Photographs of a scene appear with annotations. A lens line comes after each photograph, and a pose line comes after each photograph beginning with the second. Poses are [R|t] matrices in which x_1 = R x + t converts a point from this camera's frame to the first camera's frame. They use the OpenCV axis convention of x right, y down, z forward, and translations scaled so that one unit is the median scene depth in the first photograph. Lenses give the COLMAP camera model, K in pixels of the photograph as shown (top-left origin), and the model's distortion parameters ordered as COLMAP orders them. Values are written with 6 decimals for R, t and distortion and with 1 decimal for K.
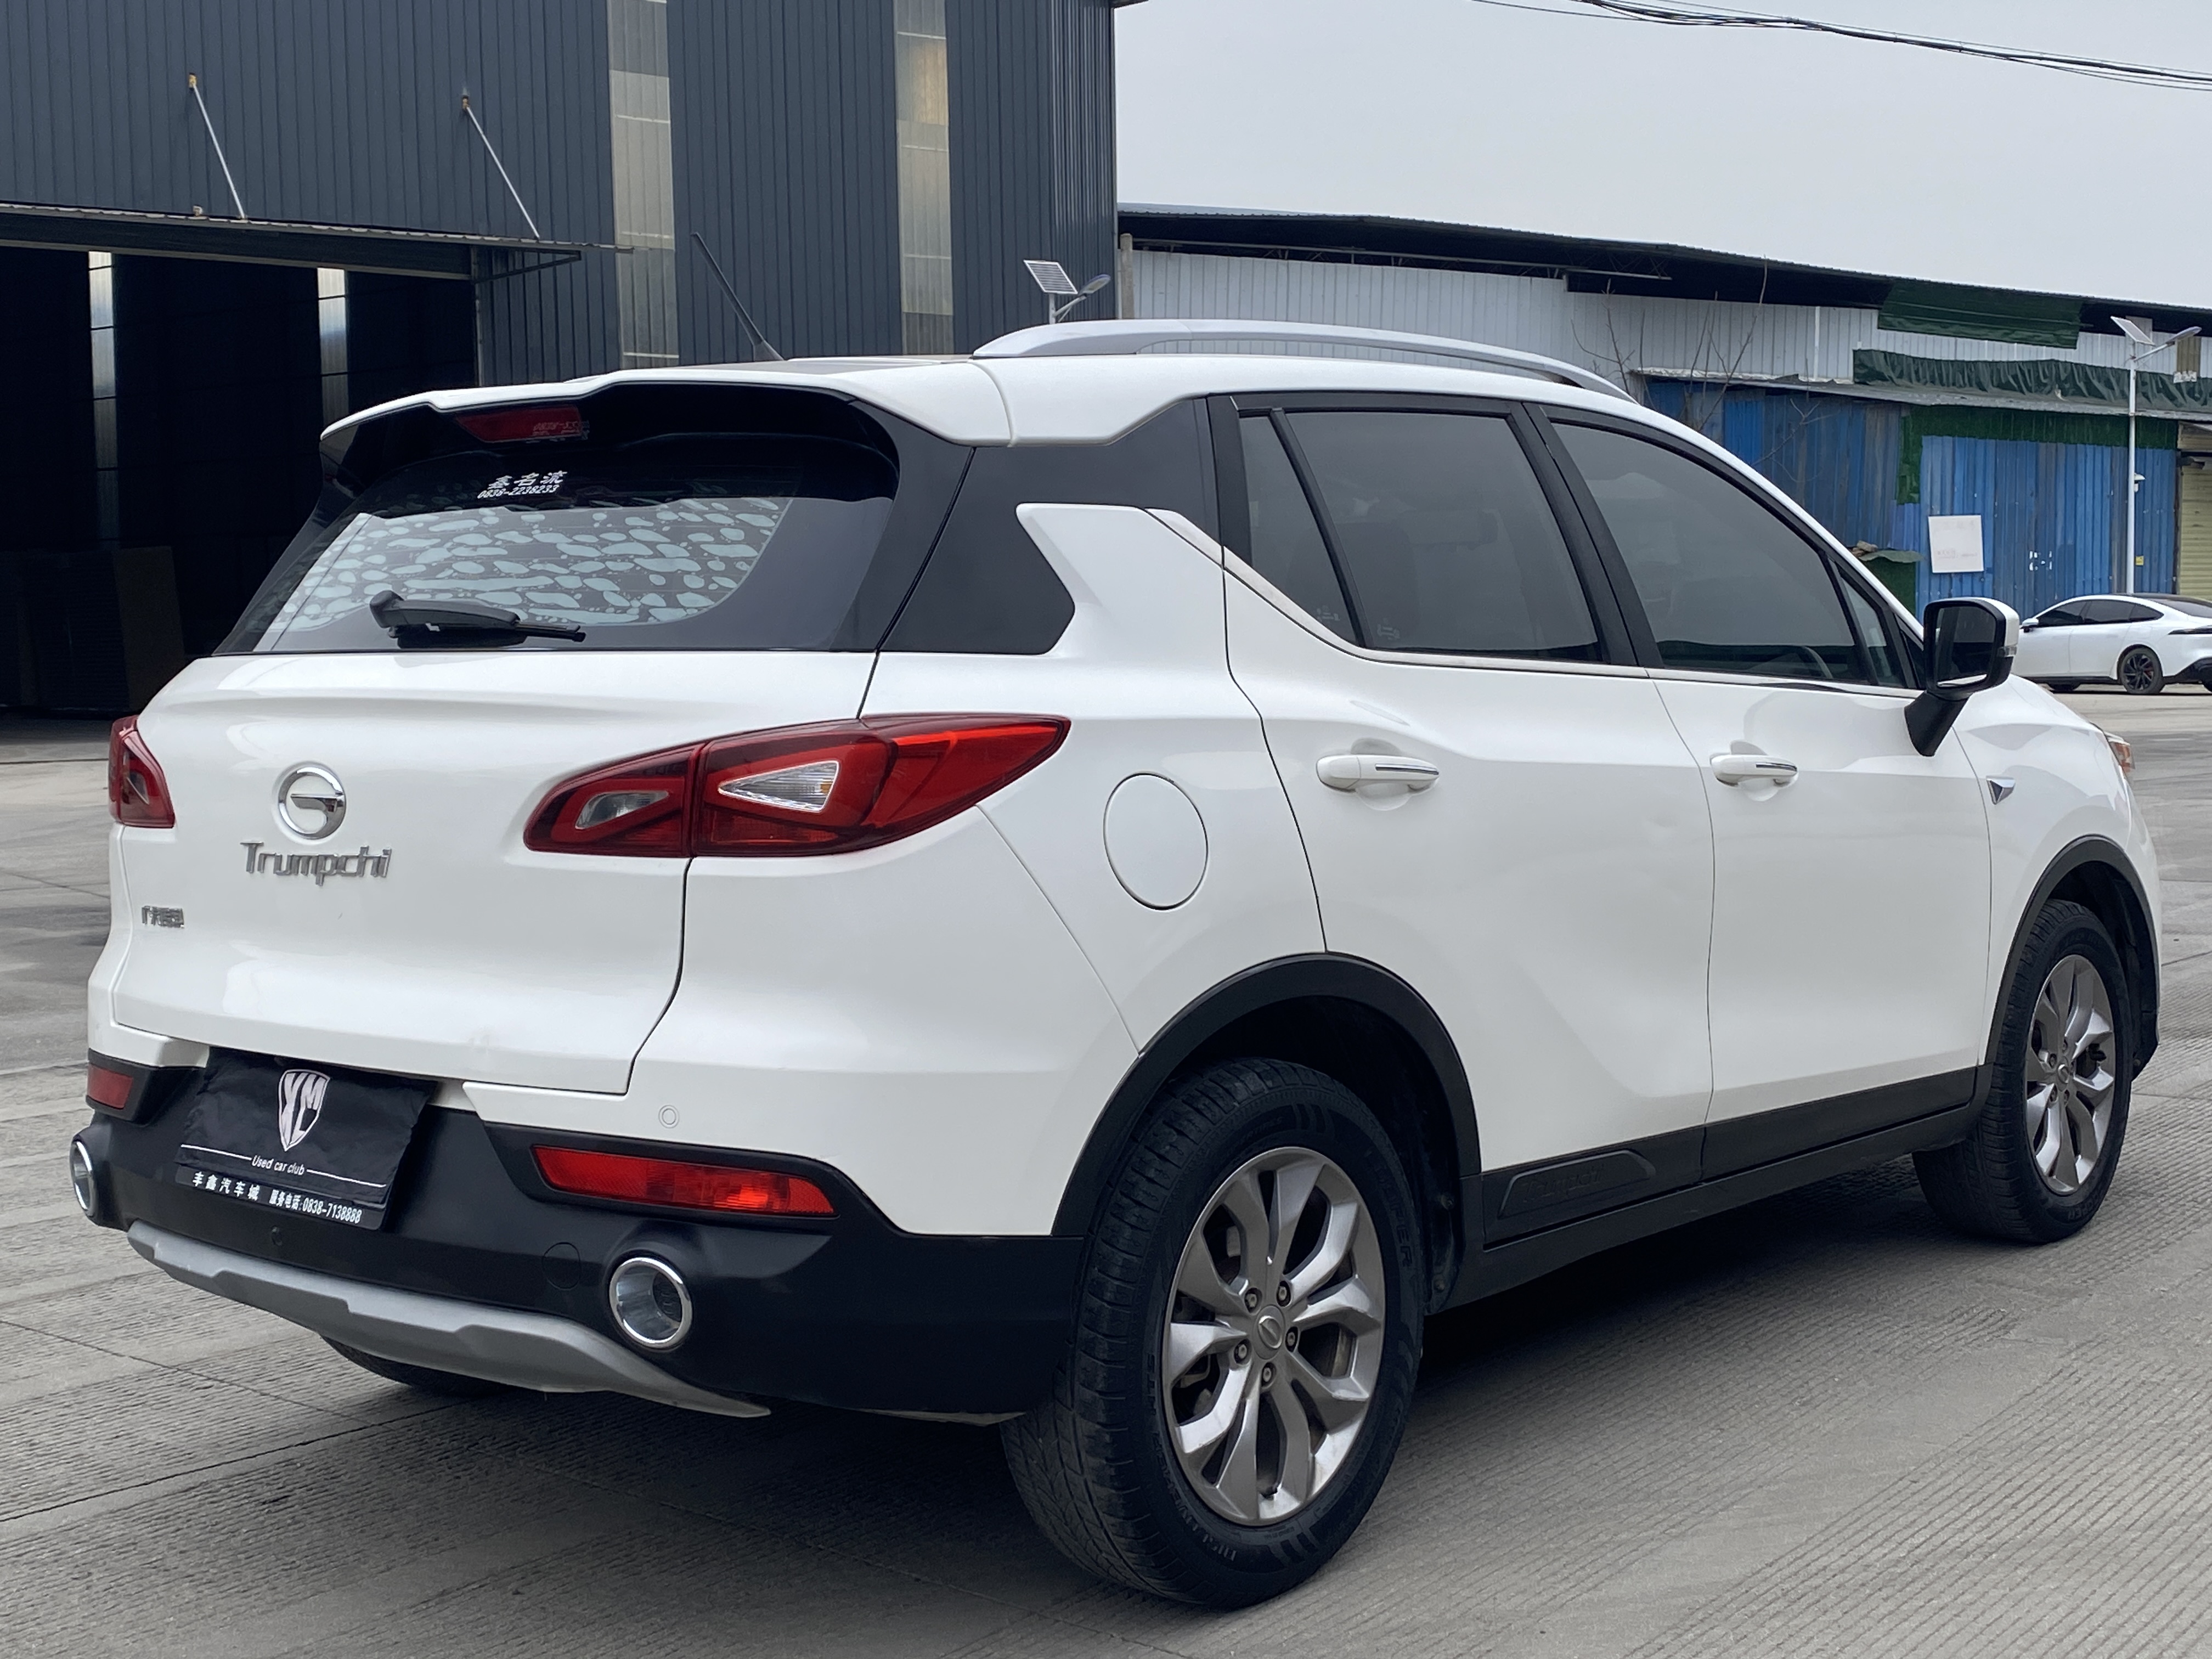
lens RADIAL K [[2736.5, 0, 1094.0], [0, 2736.5, 784.5], [0, 0, 1]] dist [0.176737, -0.509831]
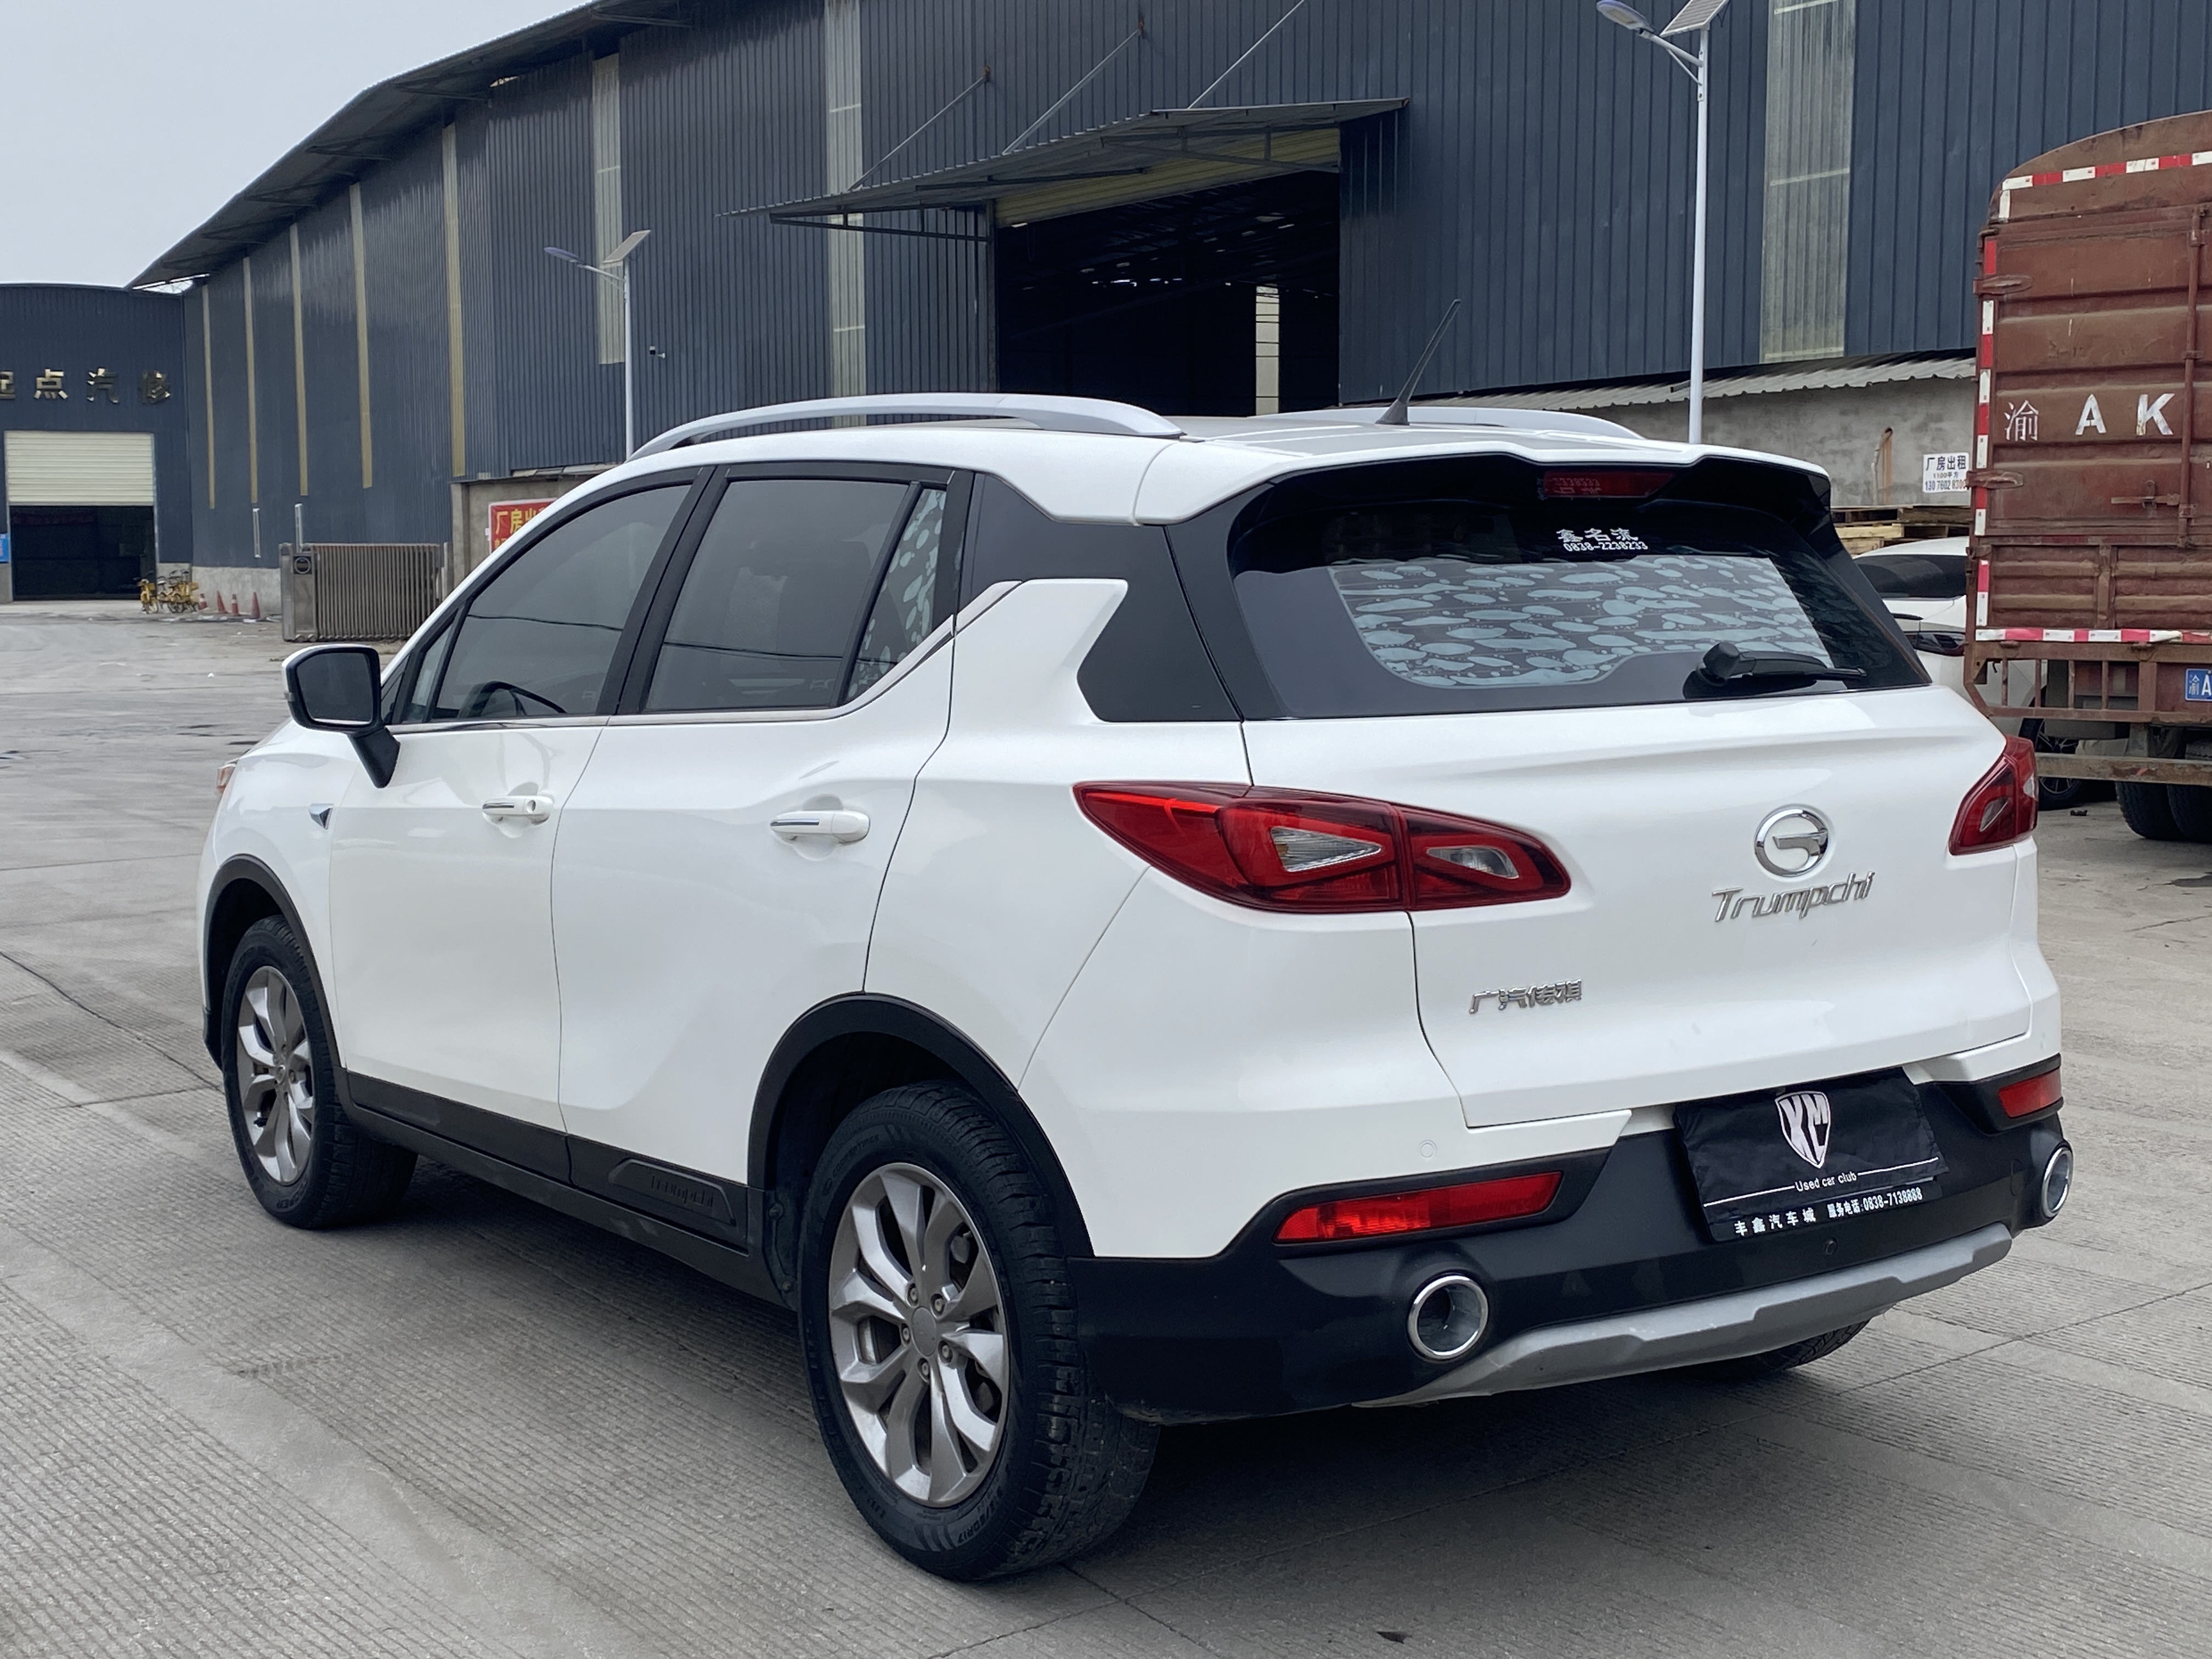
lens RADIAL K [[2736.5, 0, 1094.0], [0, 2736.5, 784.5], [0, 0, 1]] dist [0.176737, -0.509831]
pose [[0.229871, -0.066471, 0.970948, -1.296718], [0.059250, 0.996770, 0.054212, -0.084228], [-0.971416, 0.045067, 0.233067, 0.952286]]
